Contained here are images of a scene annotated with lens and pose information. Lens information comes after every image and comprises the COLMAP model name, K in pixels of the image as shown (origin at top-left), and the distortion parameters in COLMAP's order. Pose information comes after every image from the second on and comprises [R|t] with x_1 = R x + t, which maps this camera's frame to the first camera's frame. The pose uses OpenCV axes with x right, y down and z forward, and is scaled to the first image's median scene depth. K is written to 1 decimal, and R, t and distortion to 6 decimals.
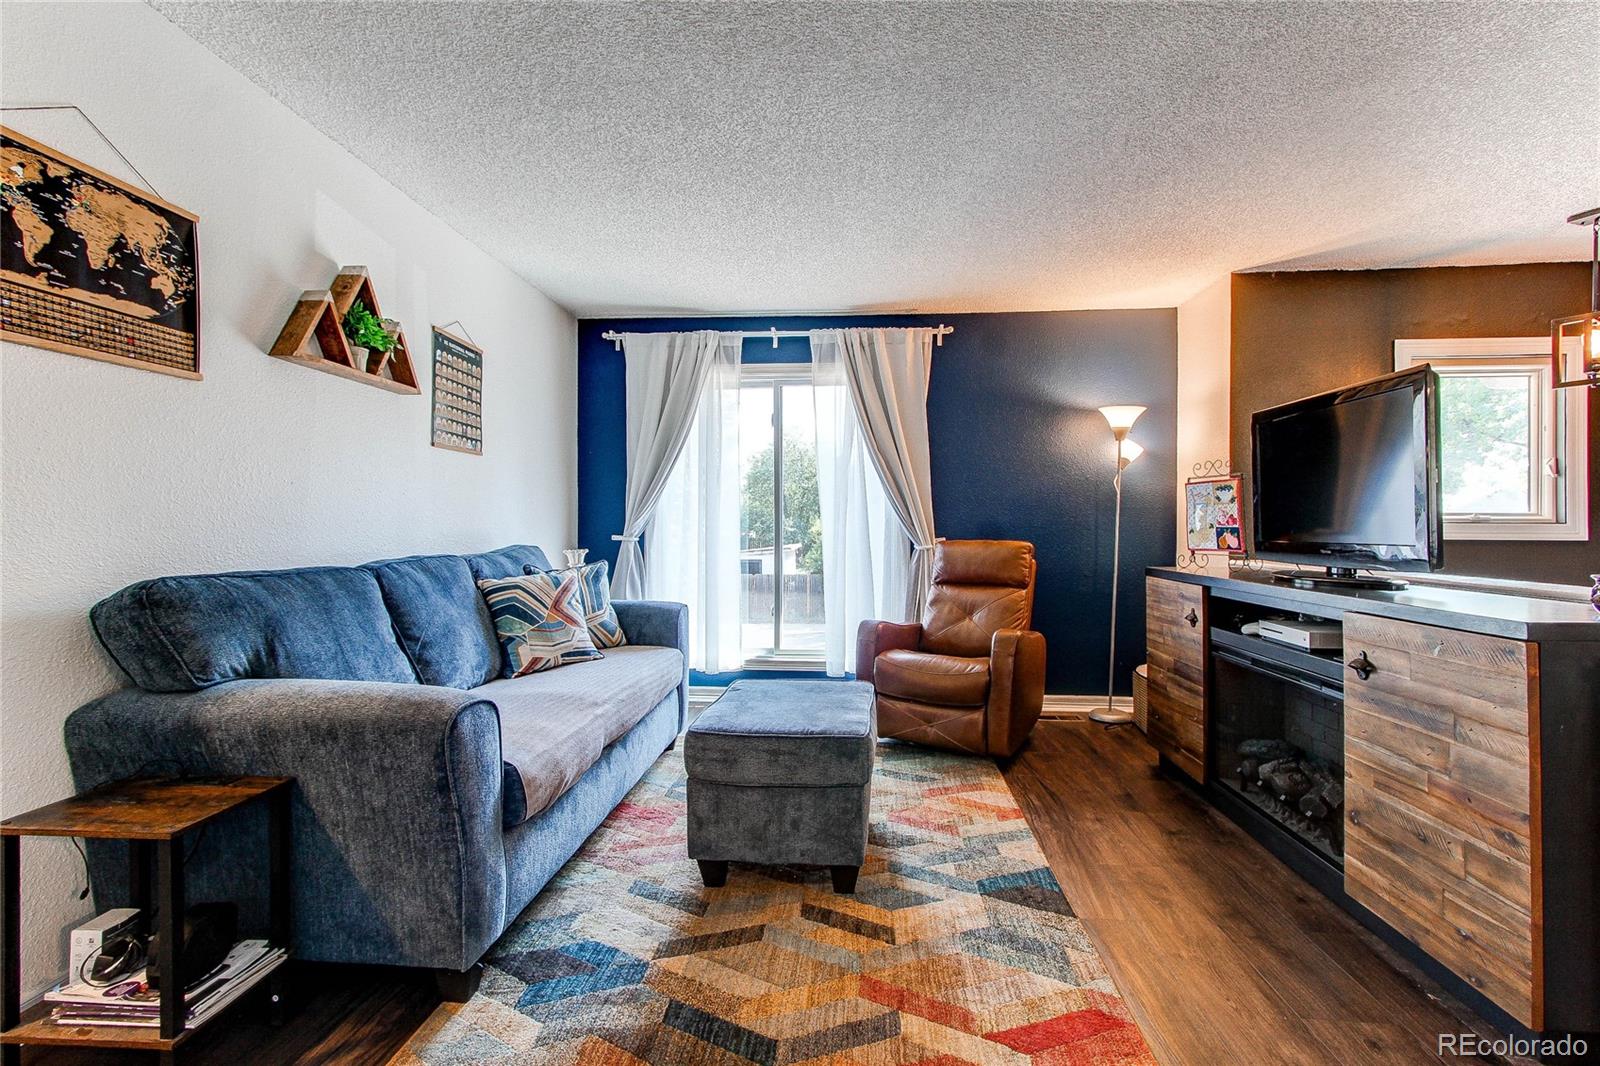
lens RADIAL K [[733.4, 0, 798.0], [0, 733.4, 533.1], [0, 0, 1]] dist [-0.005187, 0.004410]
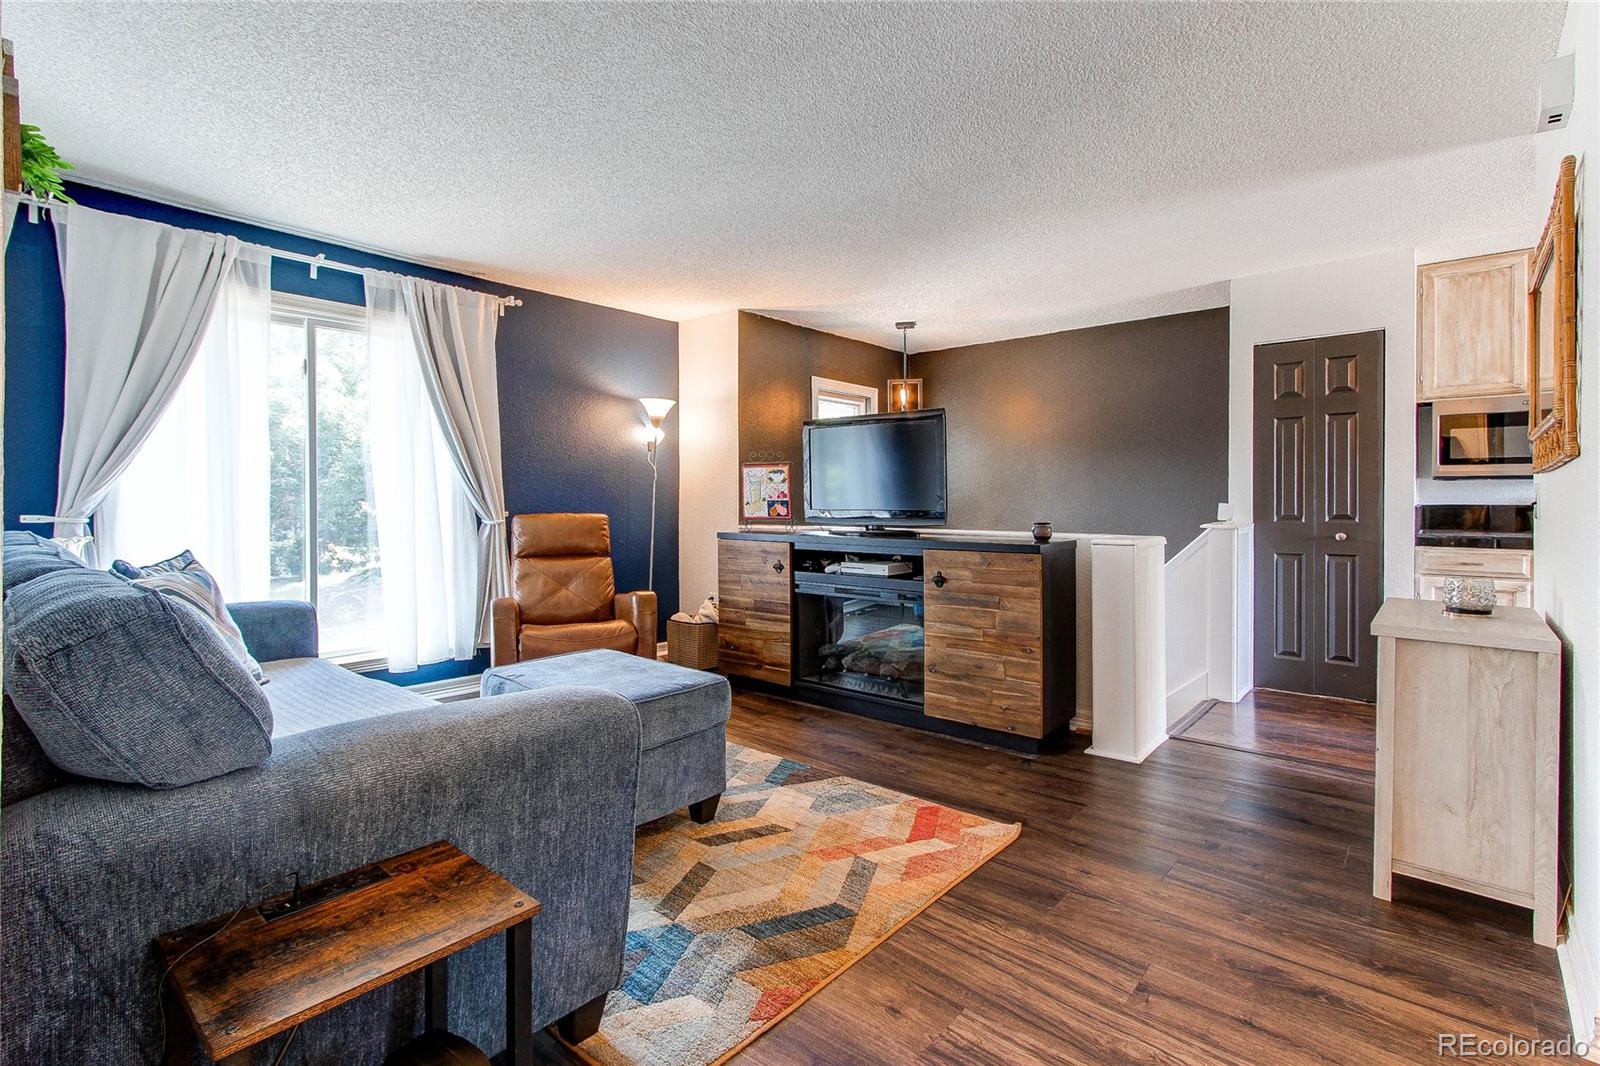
lens RADIAL K [[733.4, 0, 811.7], [0, 733.4, 500.0], [0, 0, 1]] dist [-0.005187, 0.004410]
pose [[0.599739, -0.001837, 0.800193, -0.528416], [0.009219, 0.999947, -0.004614, -0.001531], [-0.800142, 0.010144, 0.599724, 0.128181]]
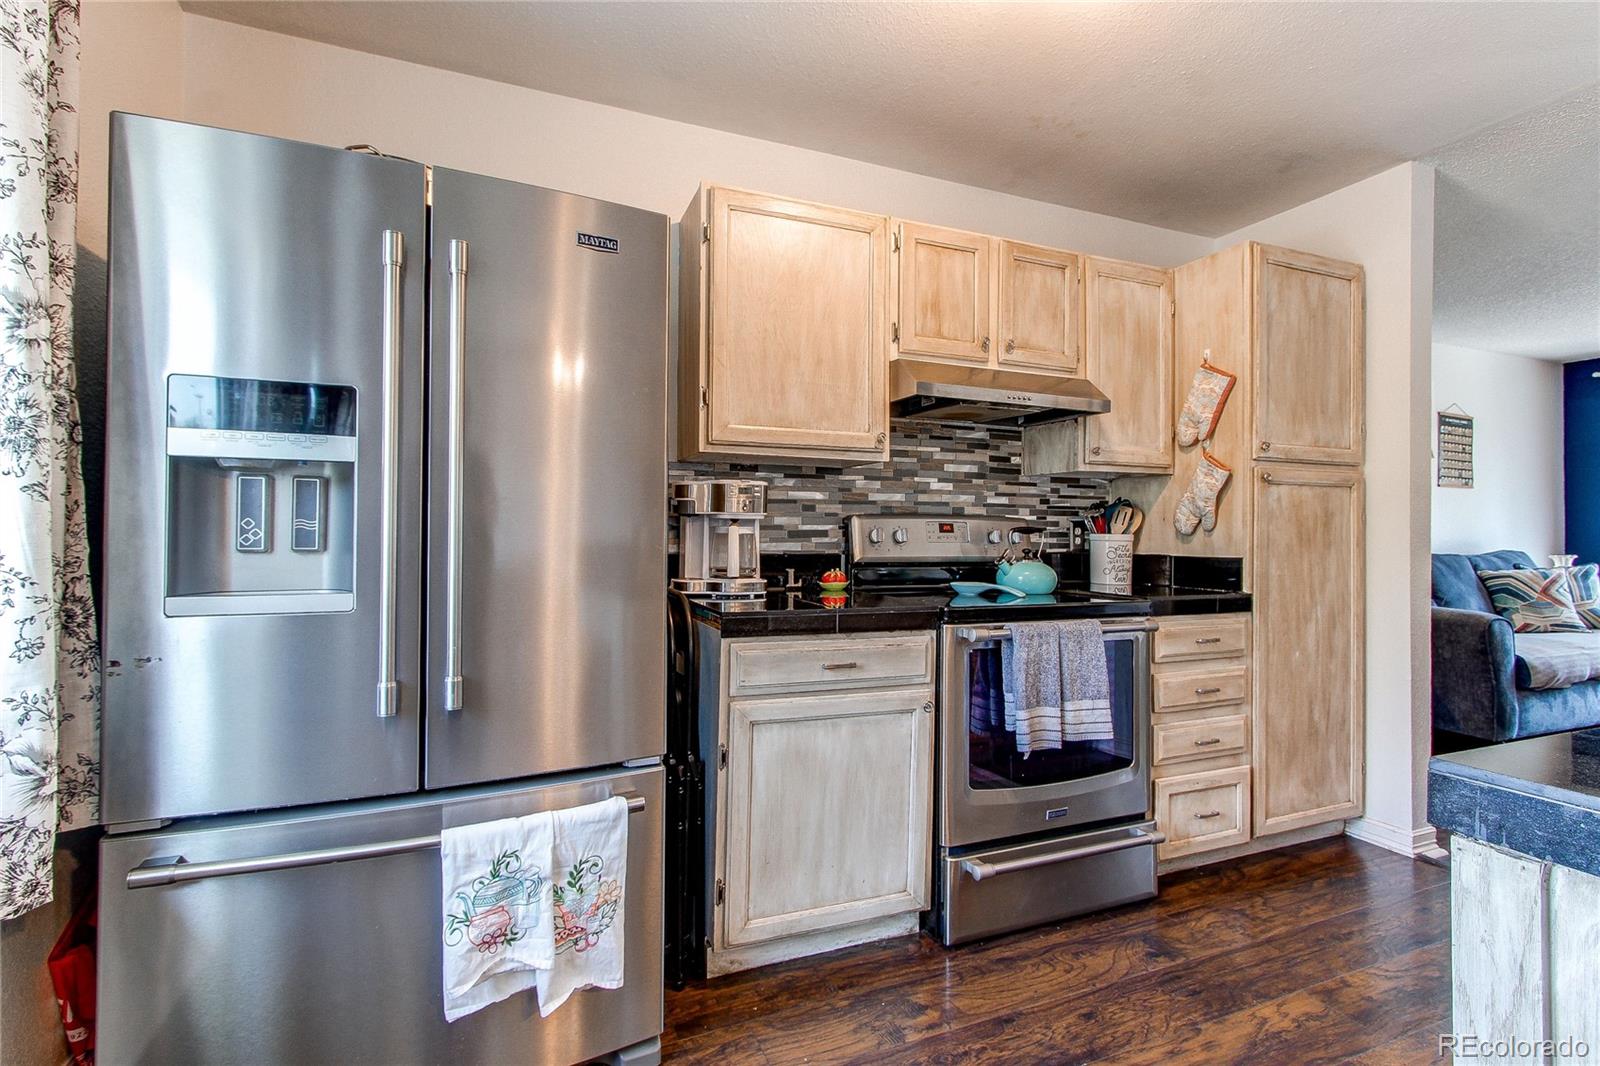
lens RADIAL K [[733.4, 0, 797.6], [0, 733.4, 528.7], [0, 0, 1]] dist [-0.005187, 0.004410]
pose [[0.454983, -0.010301, -0.890441, 0.293072], [-0.006212, 0.999872, -0.014742, 0.005990], [0.890479, 0.012239, 0.454861, -0.988625]]
